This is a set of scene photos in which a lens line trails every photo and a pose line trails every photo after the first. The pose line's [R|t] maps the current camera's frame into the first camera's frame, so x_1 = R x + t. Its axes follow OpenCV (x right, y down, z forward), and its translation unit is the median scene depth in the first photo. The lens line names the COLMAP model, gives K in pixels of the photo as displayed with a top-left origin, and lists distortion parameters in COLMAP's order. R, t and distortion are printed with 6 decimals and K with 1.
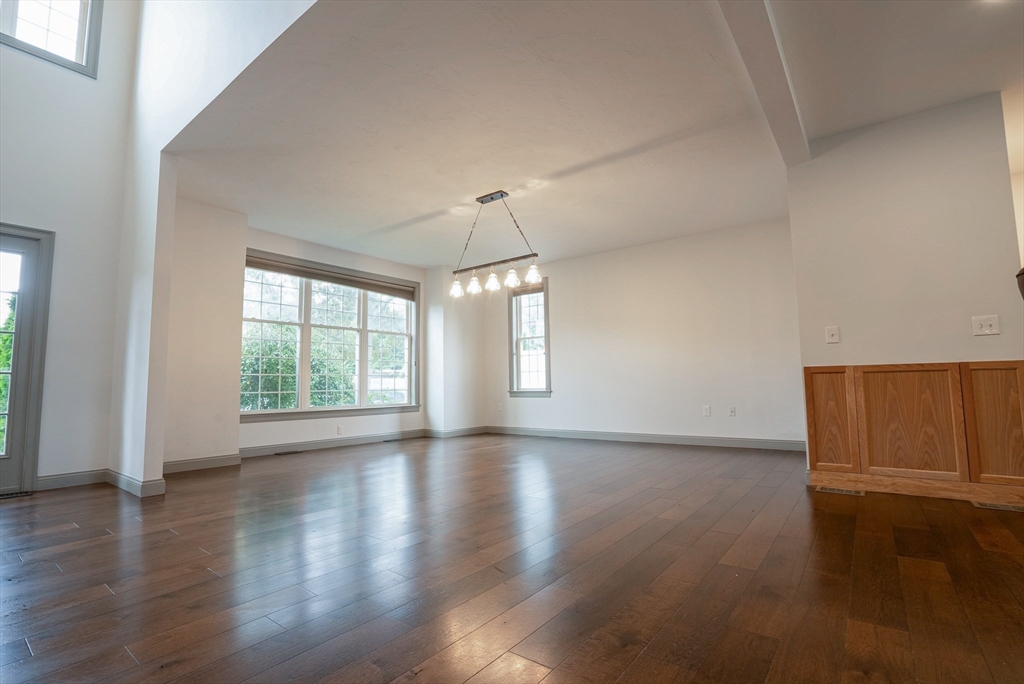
lens RADIAL K [[479.5, 0, 512.0], [0, 479.5, 342.0], [0, 0, 1]] dist [-0.053560, 0.023290]
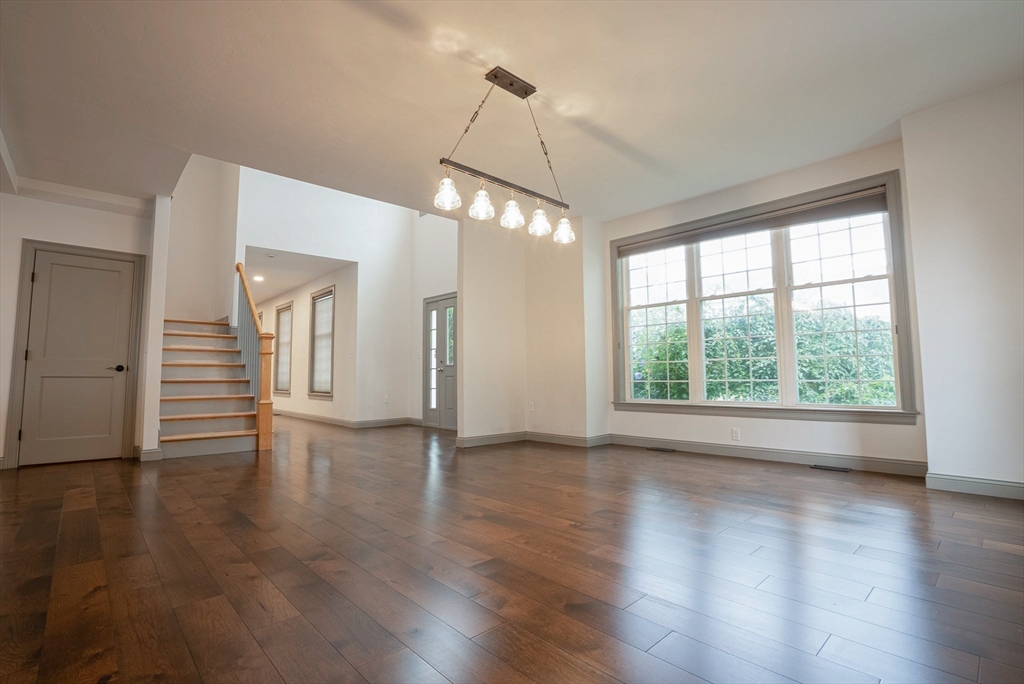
lens RADIAL K [[479.5, 0, 512.0], [0, 479.5, 342.0], [0, 0, 1]] dist [-0.053560, 0.023290]
pose [[-0.136027, -0.040107, -0.989893, 0.413252], [0.112802, 0.992055, -0.055696, 0.046195], [0.984262, -0.119238, -0.130422, 0.784188]]
